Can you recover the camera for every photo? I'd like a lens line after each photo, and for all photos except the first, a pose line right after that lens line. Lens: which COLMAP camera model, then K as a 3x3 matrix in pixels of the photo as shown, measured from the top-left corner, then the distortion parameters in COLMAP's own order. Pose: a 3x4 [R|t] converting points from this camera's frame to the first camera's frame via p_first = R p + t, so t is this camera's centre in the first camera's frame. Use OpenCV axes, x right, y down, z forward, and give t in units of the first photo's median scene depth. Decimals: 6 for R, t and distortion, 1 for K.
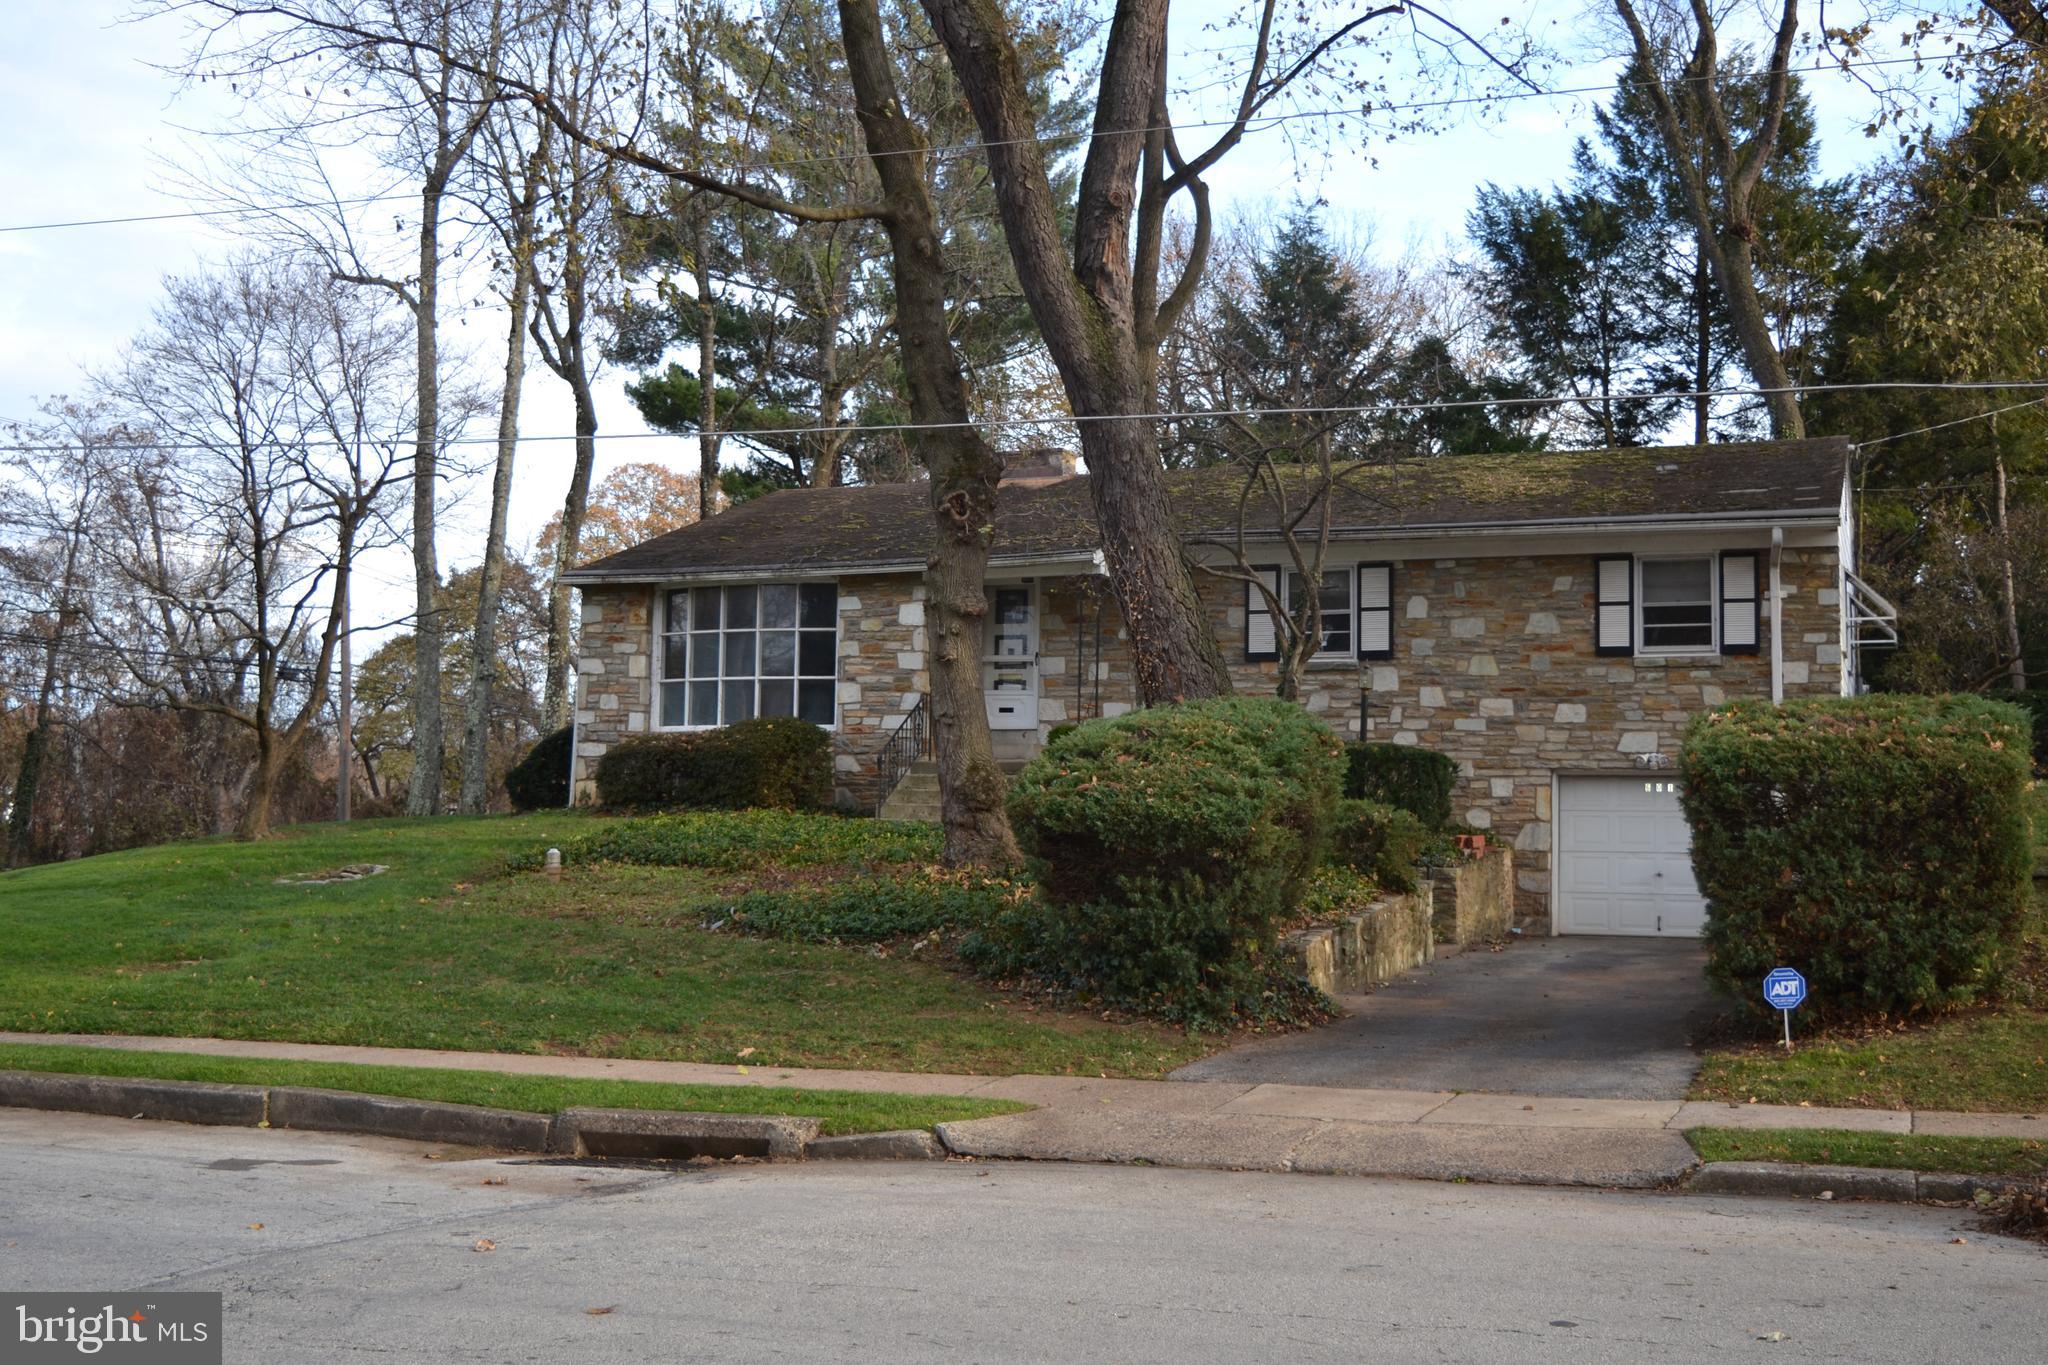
lens RADIAL K [[2309.1, 0, 1025.3], [0, 2309.1, 681.1], [0, 0, 1]] dist [-0.093127, 0.000000]
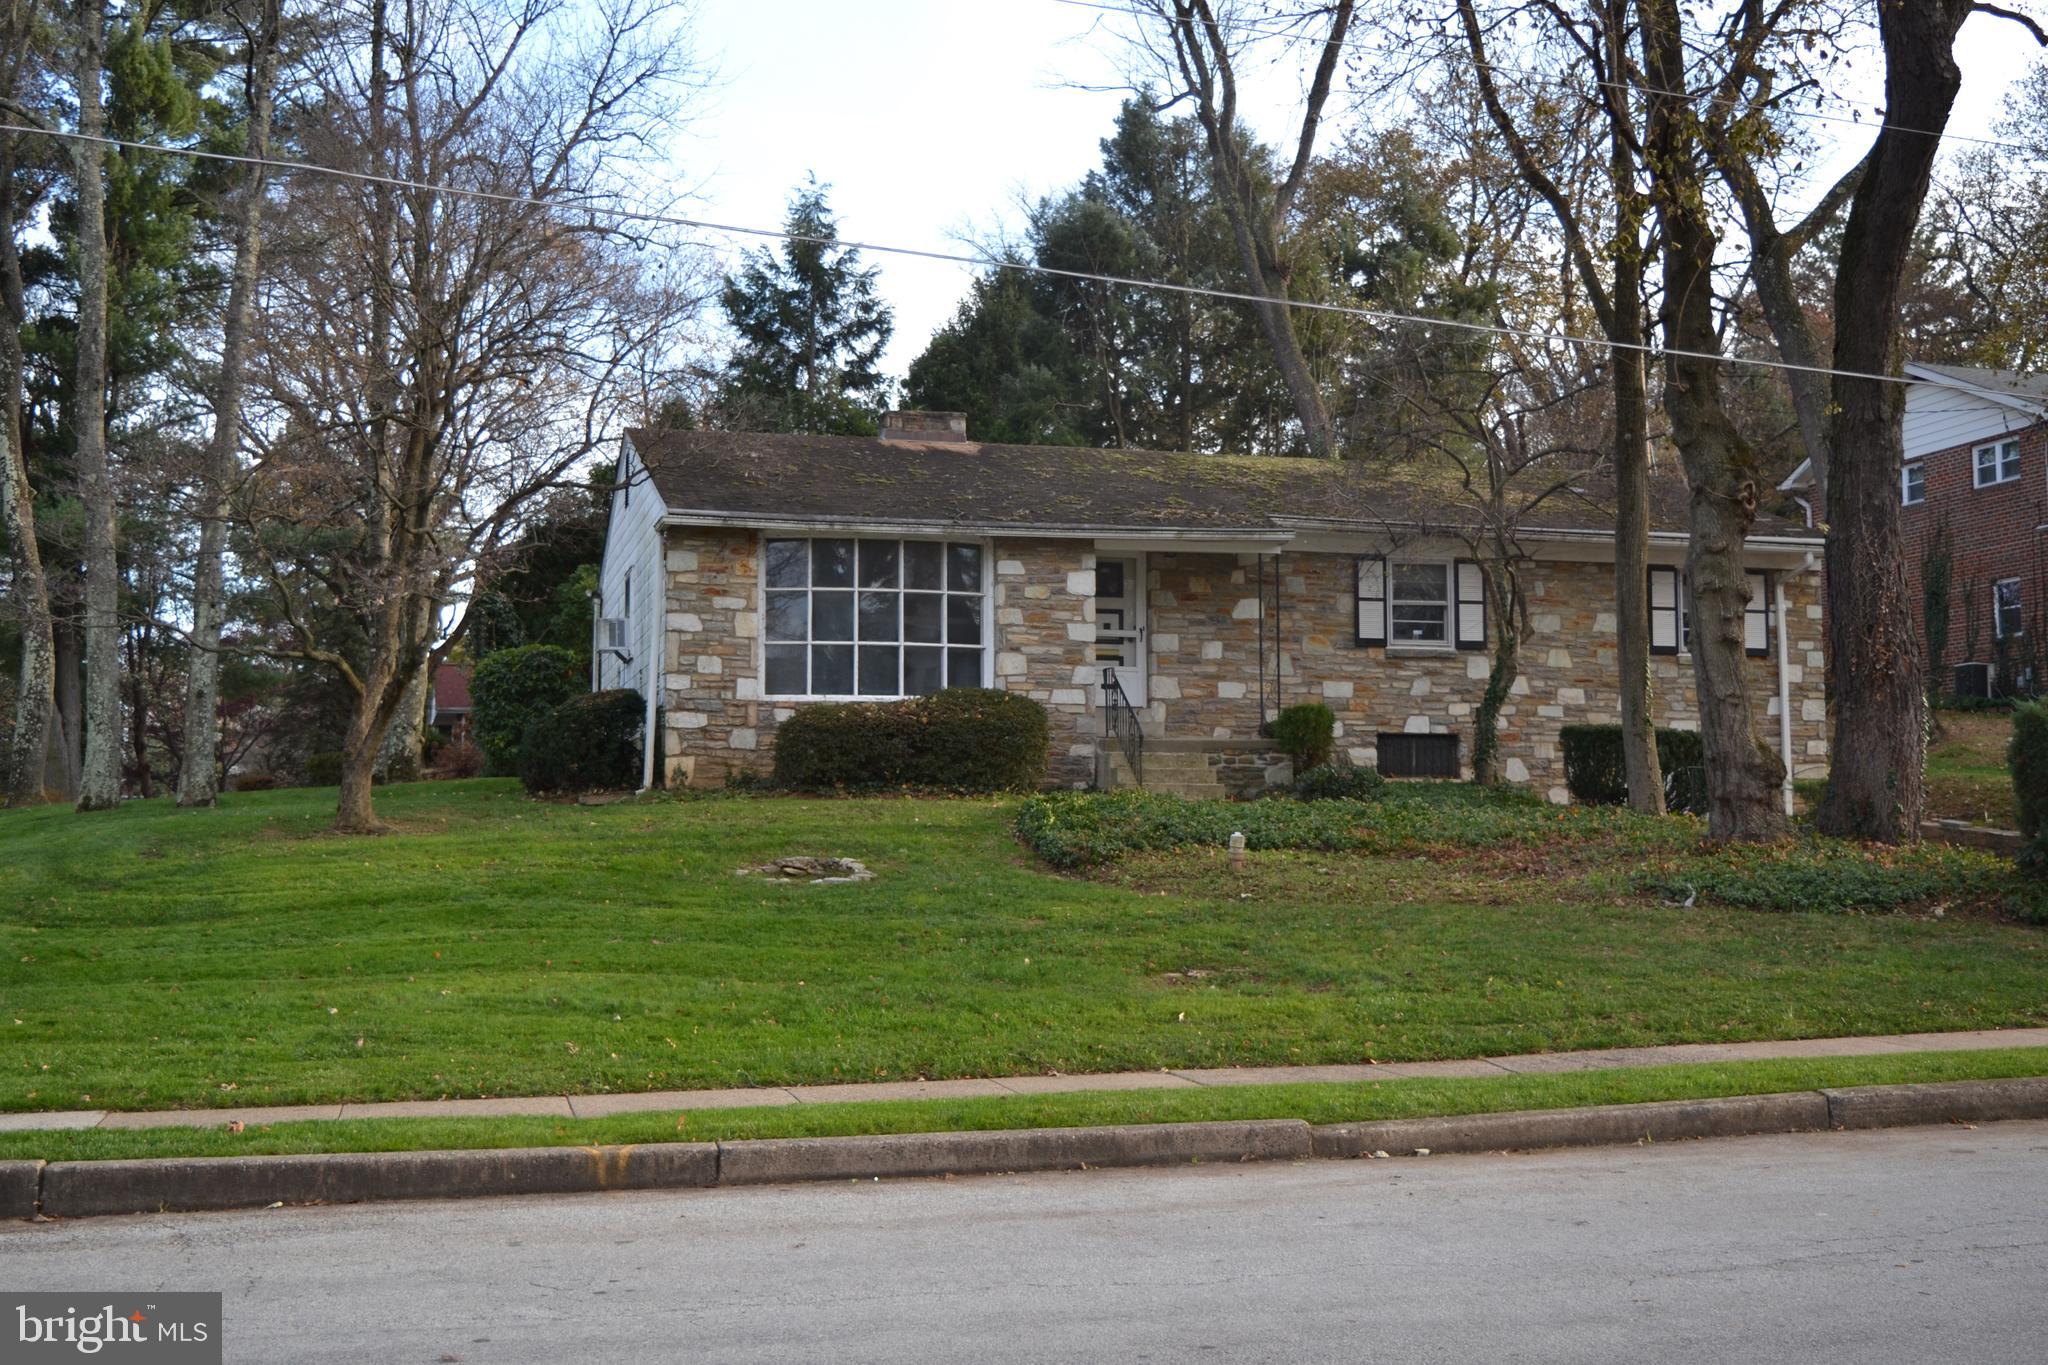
lens RADIAL K [[2309.1, 0, 1025.1], [0, 2309.1, 683.7], [0, 0, 1]] dist [-0.093127, 0.000000]
pose [[0.795817, 0.025977, 0.604980, -0.642189], [-0.031559, 0.999501, -0.001404, 0.014398], [-0.604715, -0.017975, 0.796239, 0.258968]]
